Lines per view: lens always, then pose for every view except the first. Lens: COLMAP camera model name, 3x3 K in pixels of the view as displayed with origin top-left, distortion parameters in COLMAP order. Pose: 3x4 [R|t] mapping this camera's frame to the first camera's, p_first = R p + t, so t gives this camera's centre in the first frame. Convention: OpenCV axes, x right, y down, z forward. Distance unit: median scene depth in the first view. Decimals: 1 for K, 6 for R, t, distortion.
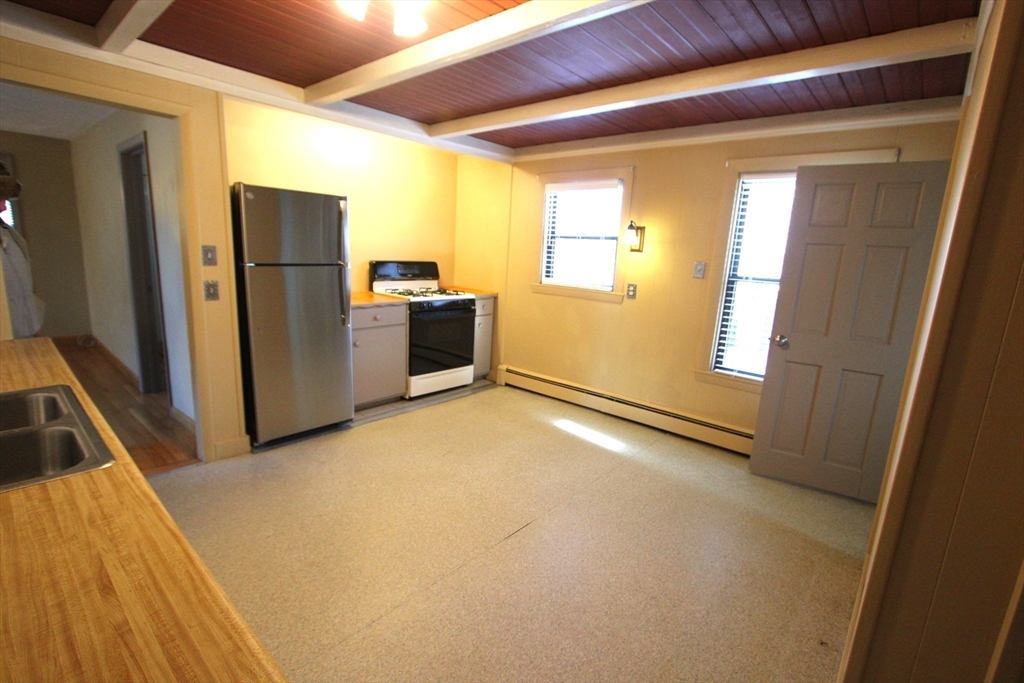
lens RADIAL K [[474.2, 0, 512.5], [0, 474.2, 346.6], [0, 0, 1]] dist [-0.012500, -0.000357]
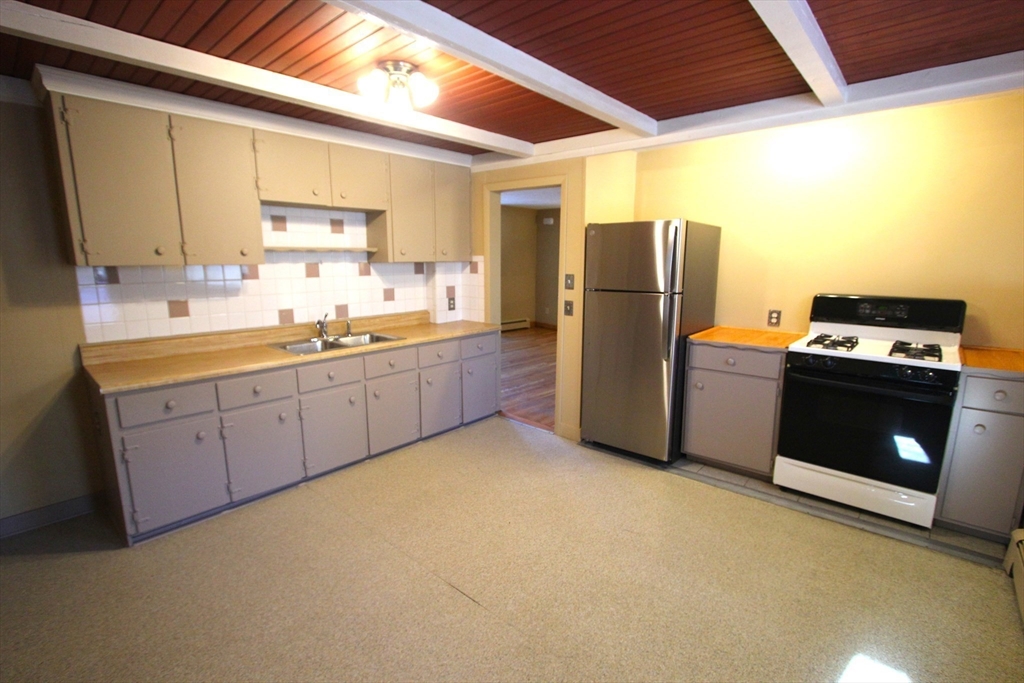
lens RADIAL K [[474.2, 0, 512.5], [0, 474.2, 346.6], [0, 0, 1]] dist [-0.012500, -0.000357]
pose [[-0.006547, 0.130544, -0.991421, 0.481207], [-0.208303, 0.969515, 0.129035, -0.105631], [0.978043, 0.207360, 0.020845, 0.582178]]
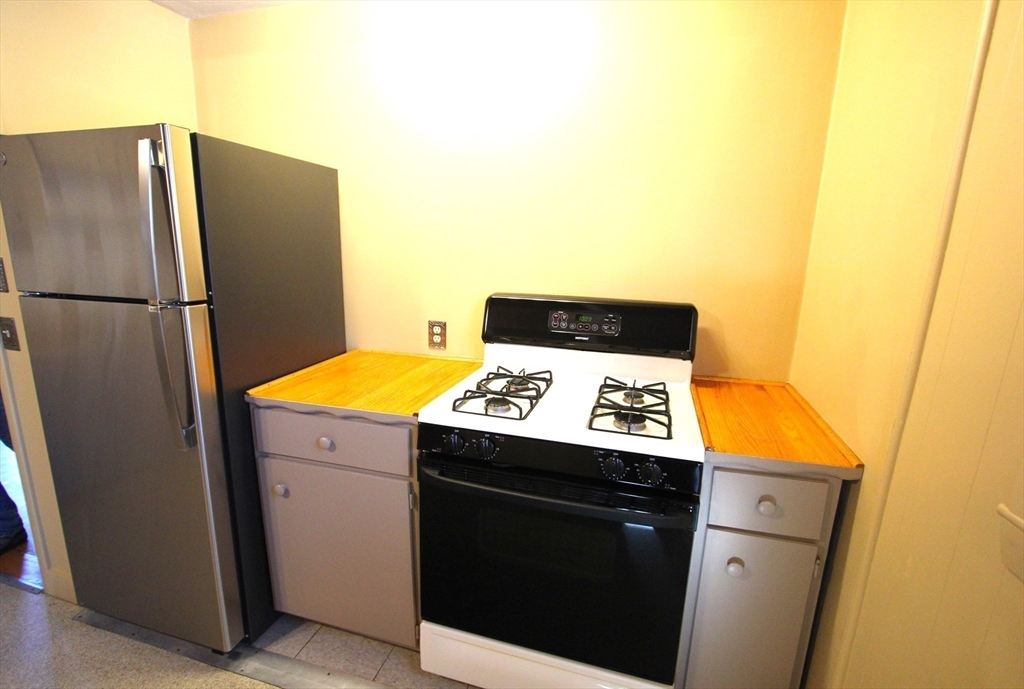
lens RADIAL K [[473.7, 0, 512.0], [0, 473.7, 344.5], [0, 0, 1]] dist [-0.021288, -0.000050]
pose [[0.425733, 0.155822, -0.891331, 0.100963], [-0.191149, 0.978318, 0.079729, -0.188255], [0.884428, 0.136434, 0.446288, 0.901886]]
